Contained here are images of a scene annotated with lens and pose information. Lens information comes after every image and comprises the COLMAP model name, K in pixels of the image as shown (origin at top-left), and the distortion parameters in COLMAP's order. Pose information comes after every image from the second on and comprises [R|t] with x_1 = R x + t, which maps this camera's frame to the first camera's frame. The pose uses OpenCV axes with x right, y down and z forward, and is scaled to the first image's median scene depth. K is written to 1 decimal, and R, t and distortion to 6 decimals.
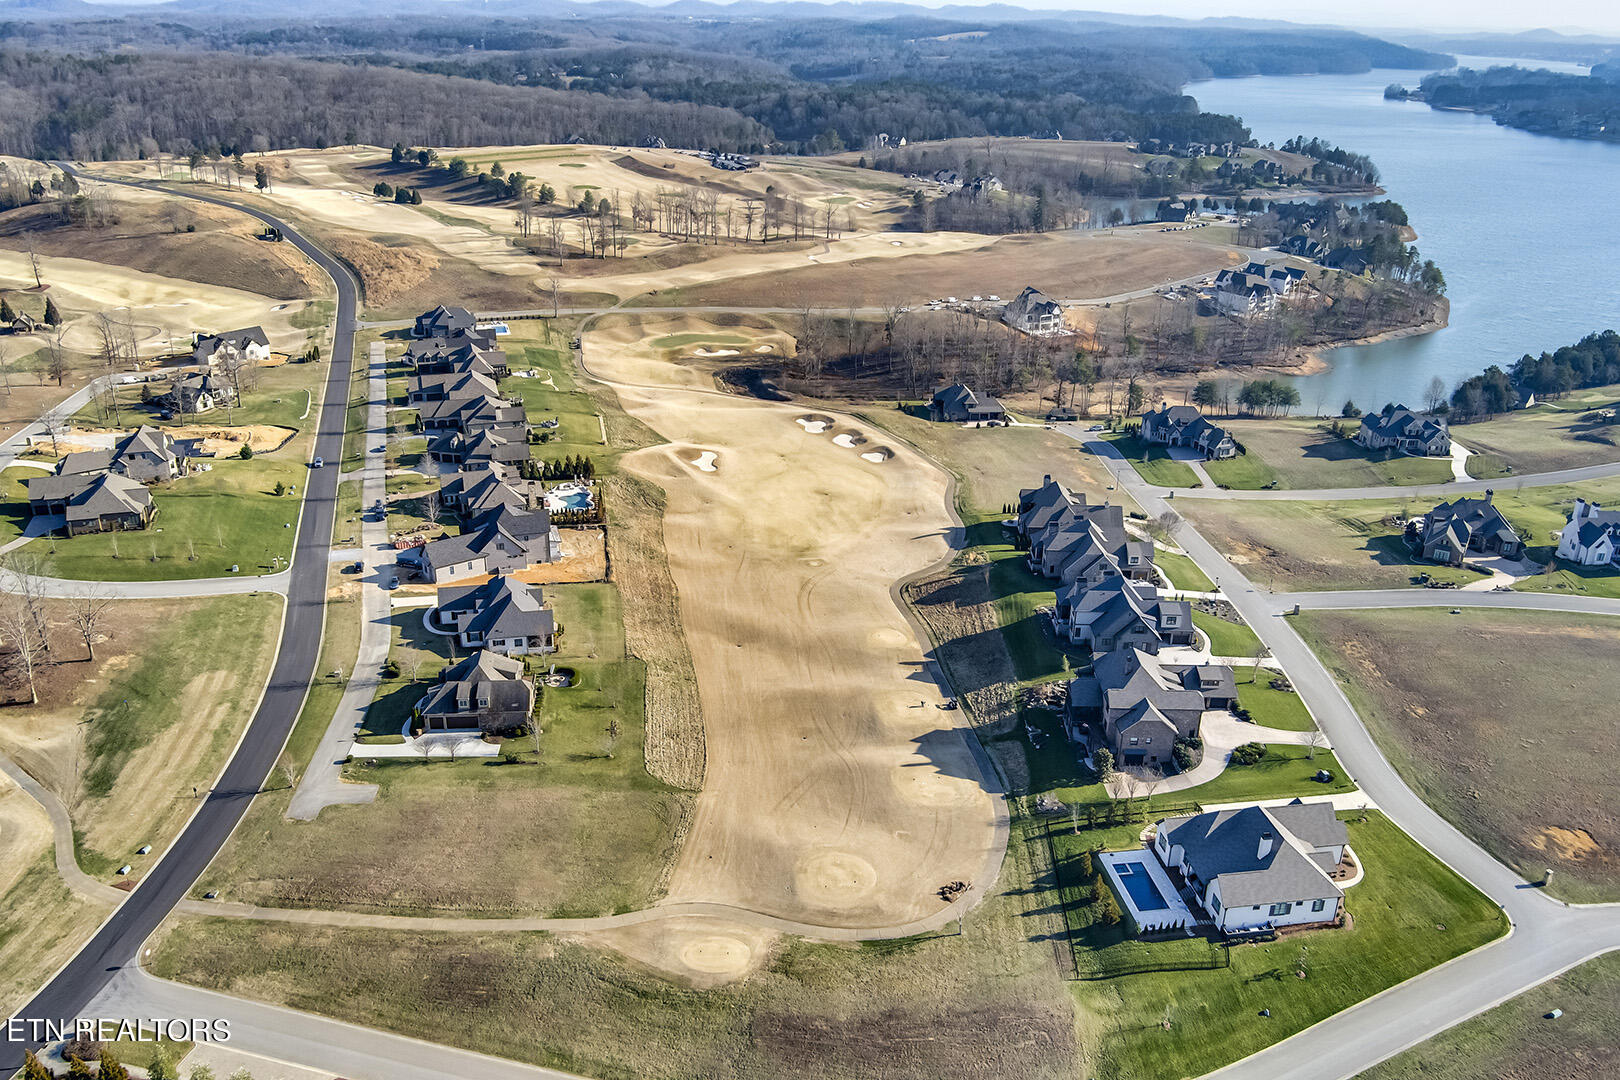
lens RADIAL K [[1308.4, 0, 807.7], [0, 1308.4, 549.1], [0, 0, 1]] dist [-0.086351, 0.038625]
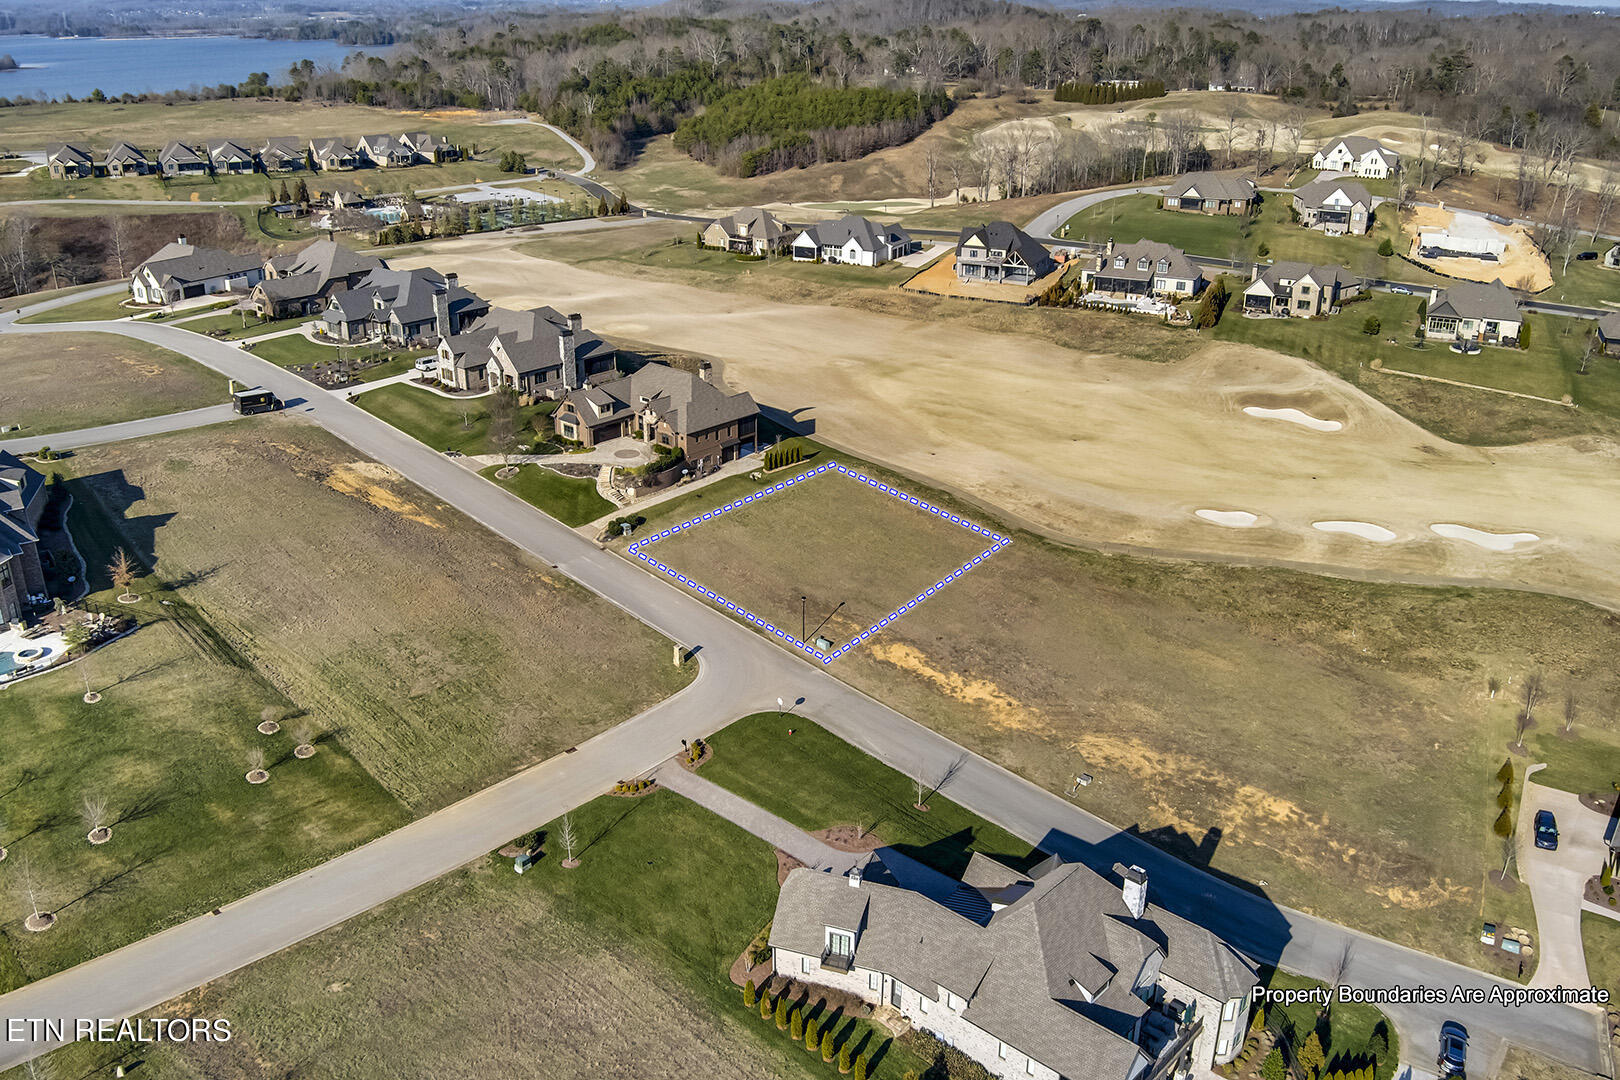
lens RADIAL K [[1356.5, 0, 809.0], [0, 1356.5, 557.1], [0, 0, 1]] dist [-0.079086, 0.028823]
pose [[-0.651620, 0.278332, -0.705637, 0.345748], [-0.311059, 0.750388, 0.583232, -0.205399], [0.691834, 0.599540, -0.402390, 0.753255]]
